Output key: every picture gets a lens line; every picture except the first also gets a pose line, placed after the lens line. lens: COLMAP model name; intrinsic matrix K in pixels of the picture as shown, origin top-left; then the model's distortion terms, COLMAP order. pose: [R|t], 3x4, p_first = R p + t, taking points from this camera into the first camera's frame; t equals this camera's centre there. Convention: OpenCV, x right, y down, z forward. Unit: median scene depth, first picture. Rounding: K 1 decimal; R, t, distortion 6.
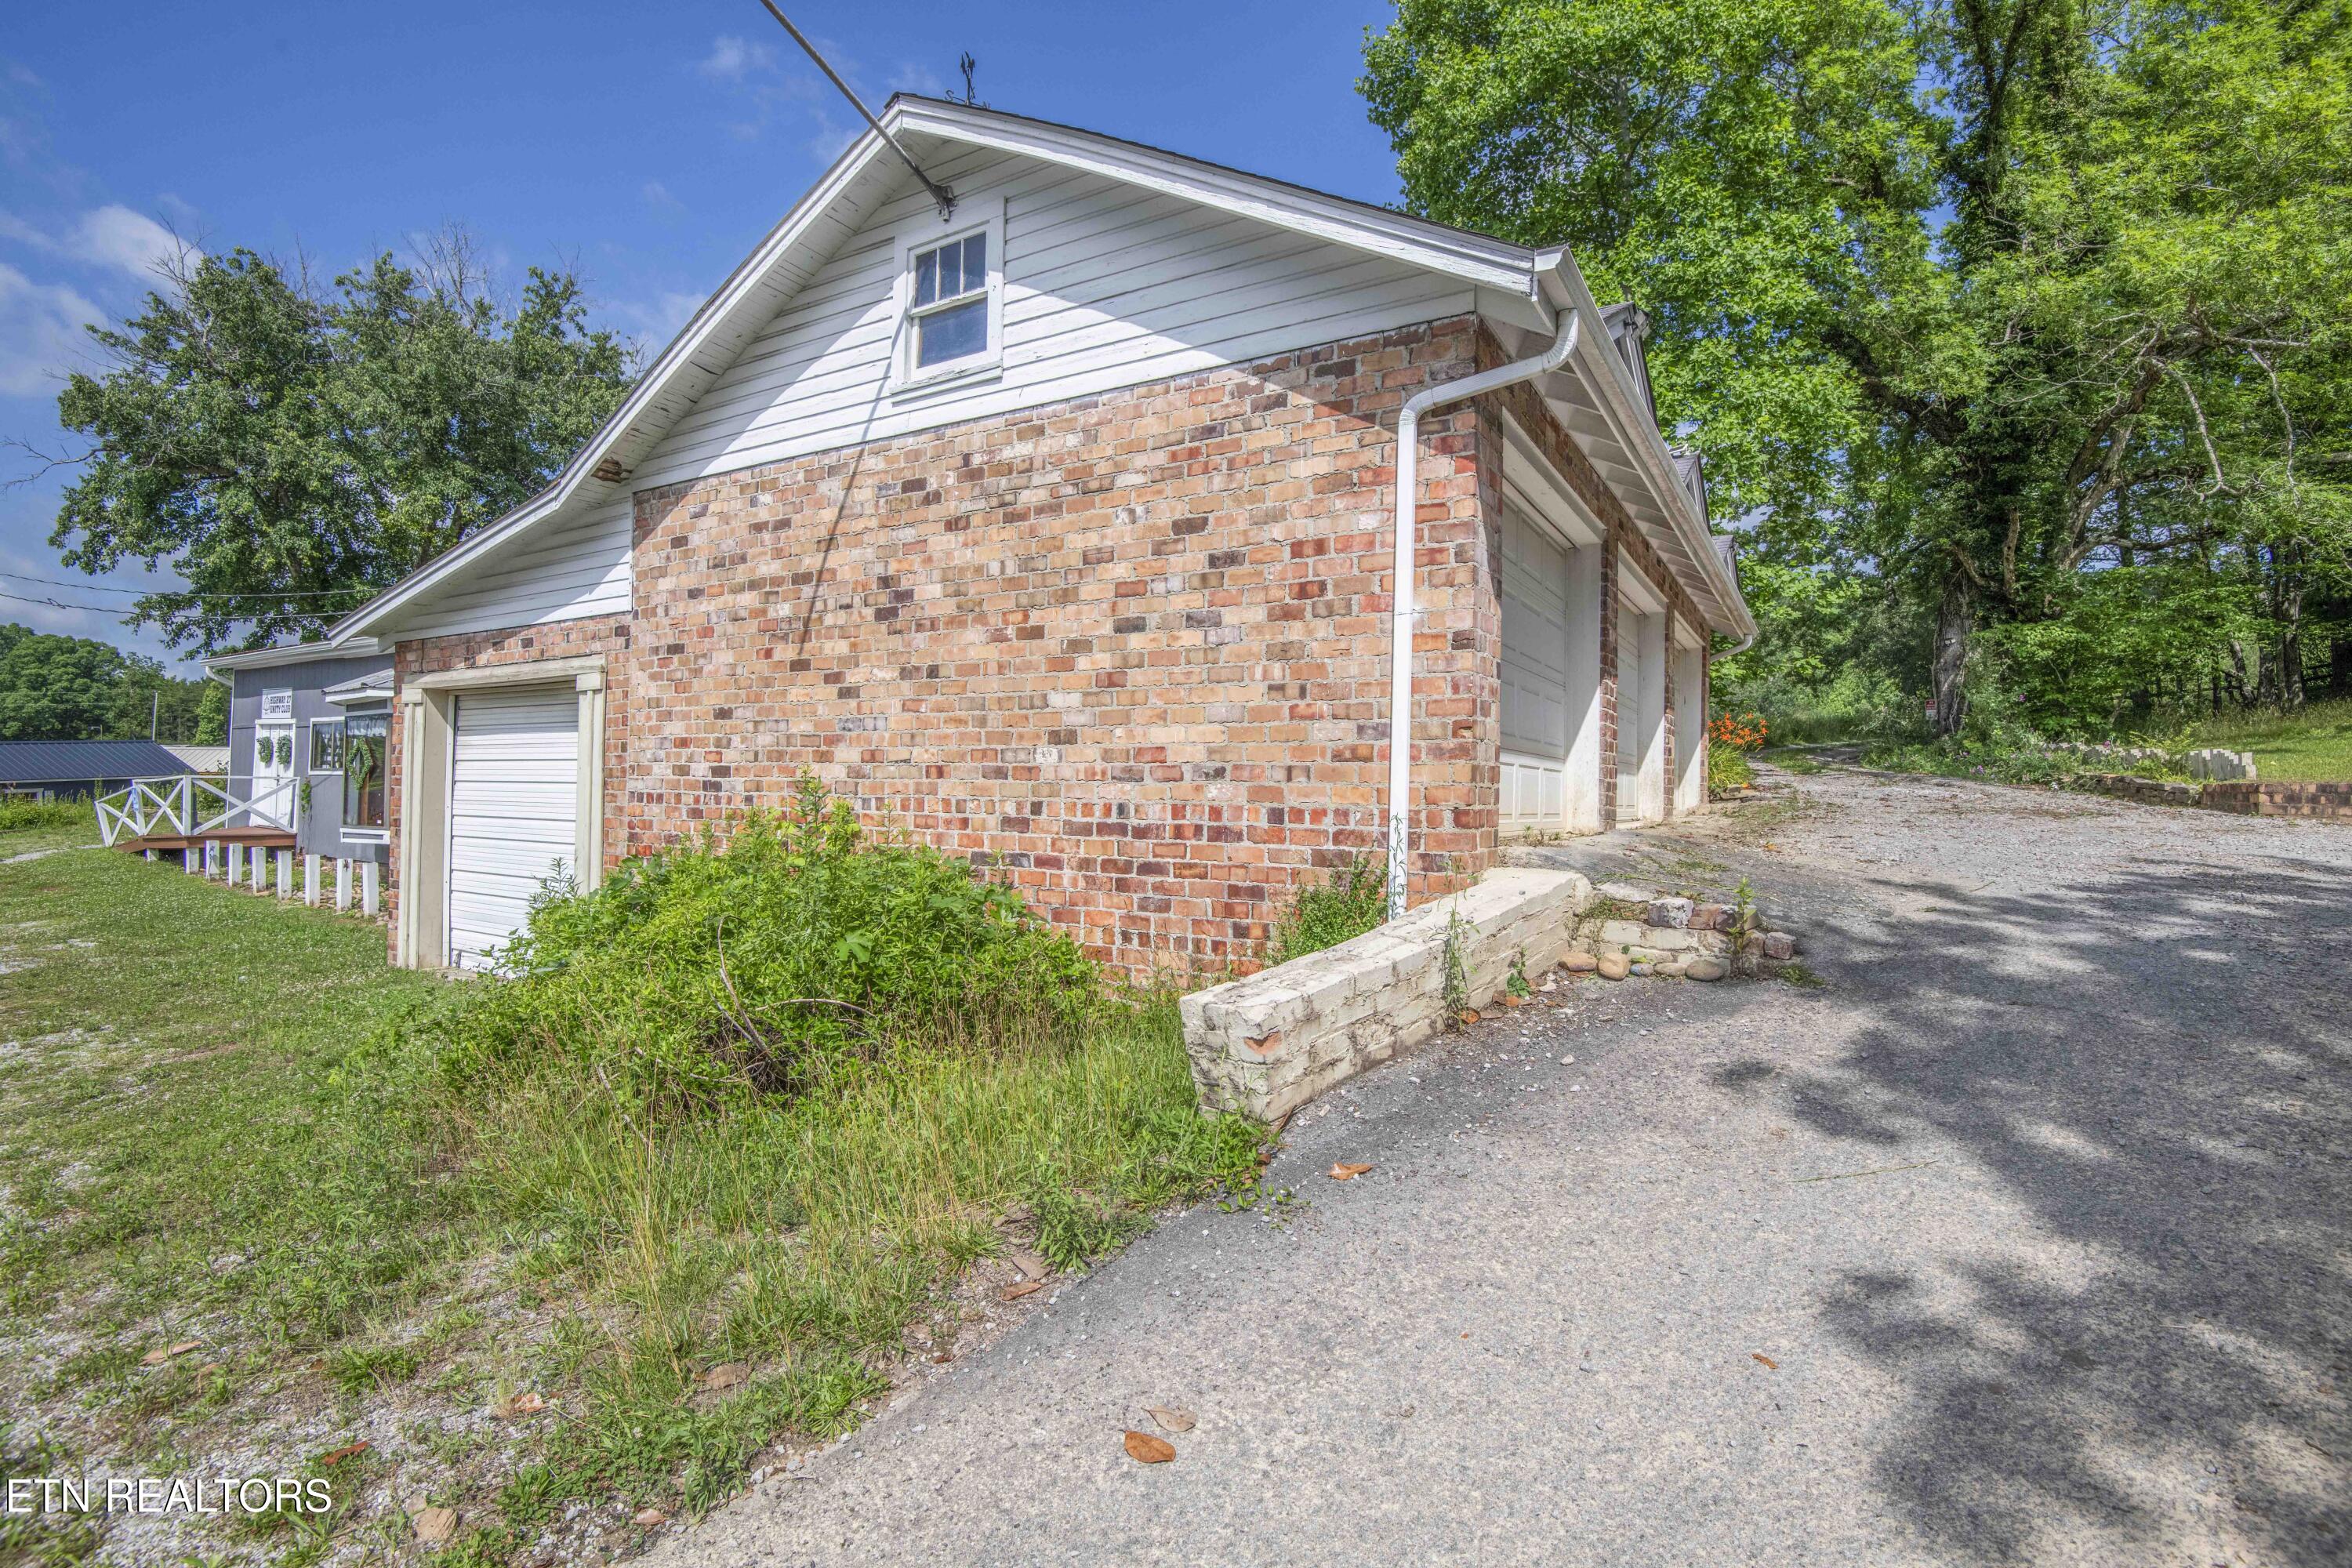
lens RADIAL K [[1093.1, 0, 1166.0], [0, 1093.1, 772.3], [0, 0, 1]] dist [-0.042953, -0.000684]
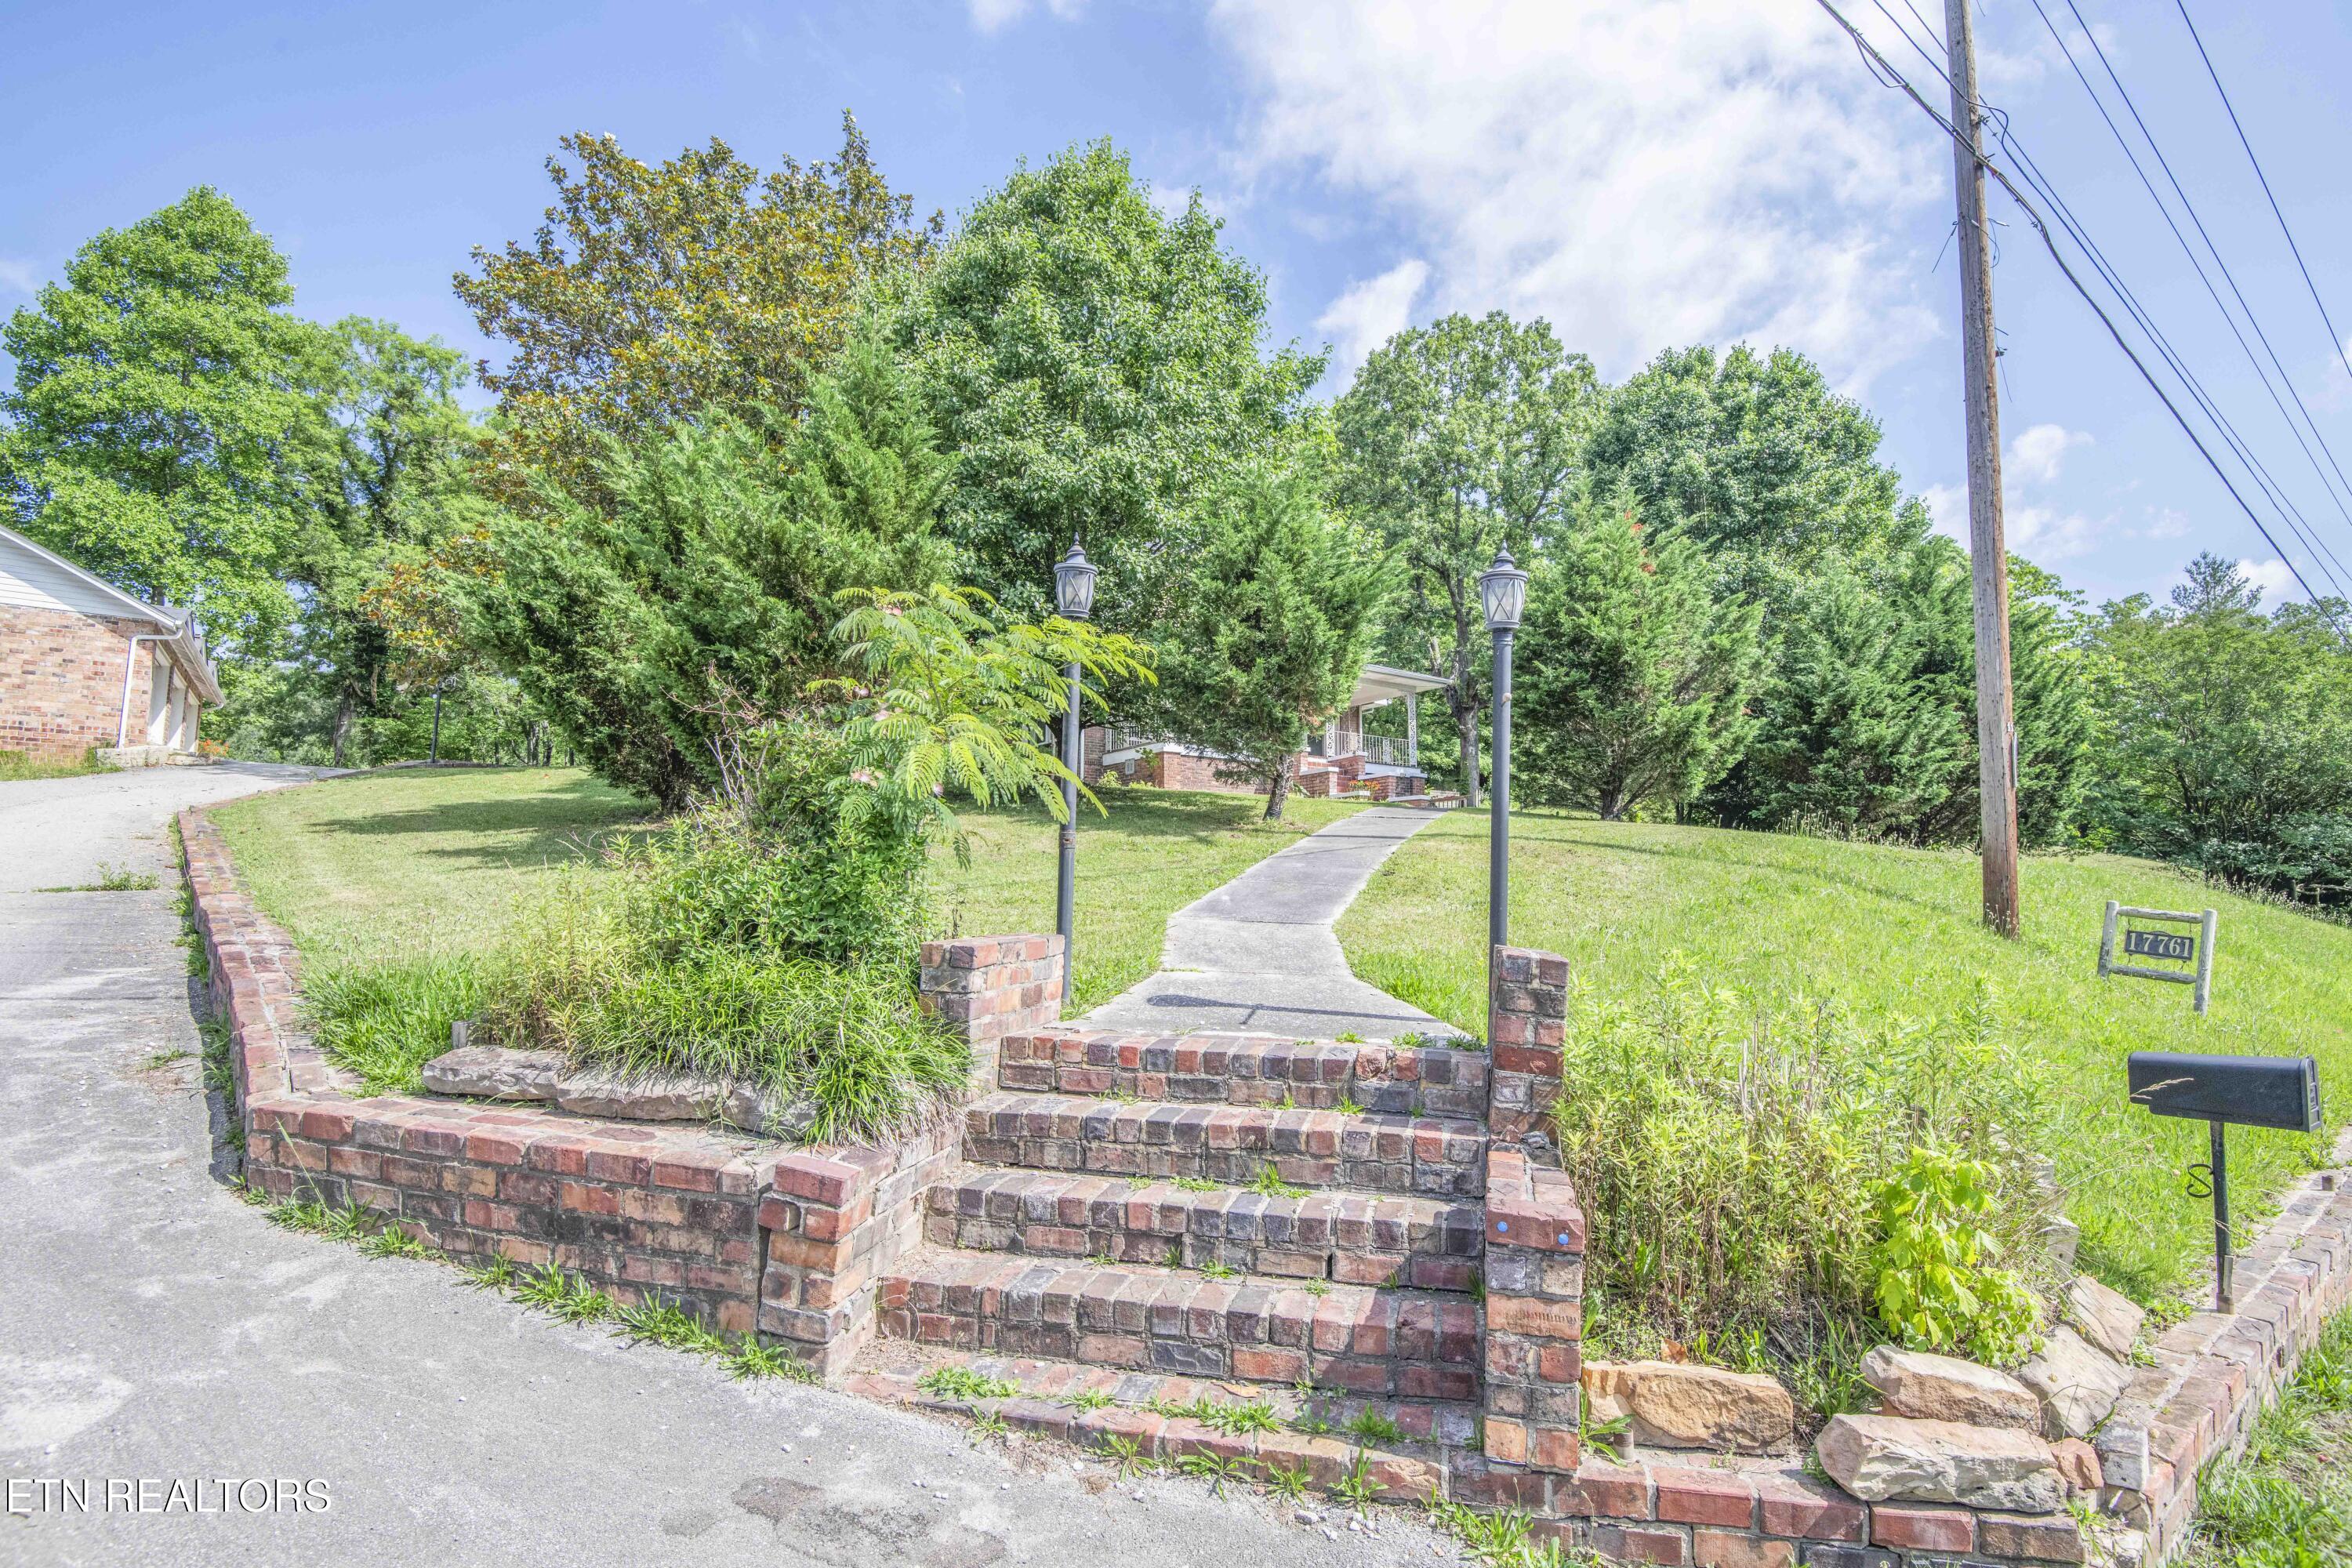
lens RADIAL K [[1093.1, 0, 1154.3], [0, 1093.1, 791.6], [0, 0, 1]] dist [-0.042953, -0.000684]
pose [[0.353180, 0.077575, 0.932334, -0.733856], [-0.008535, 0.996782, -0.079704, 0.194961], [-0.935516, 0.020193, 0.352706, -1.436426]]
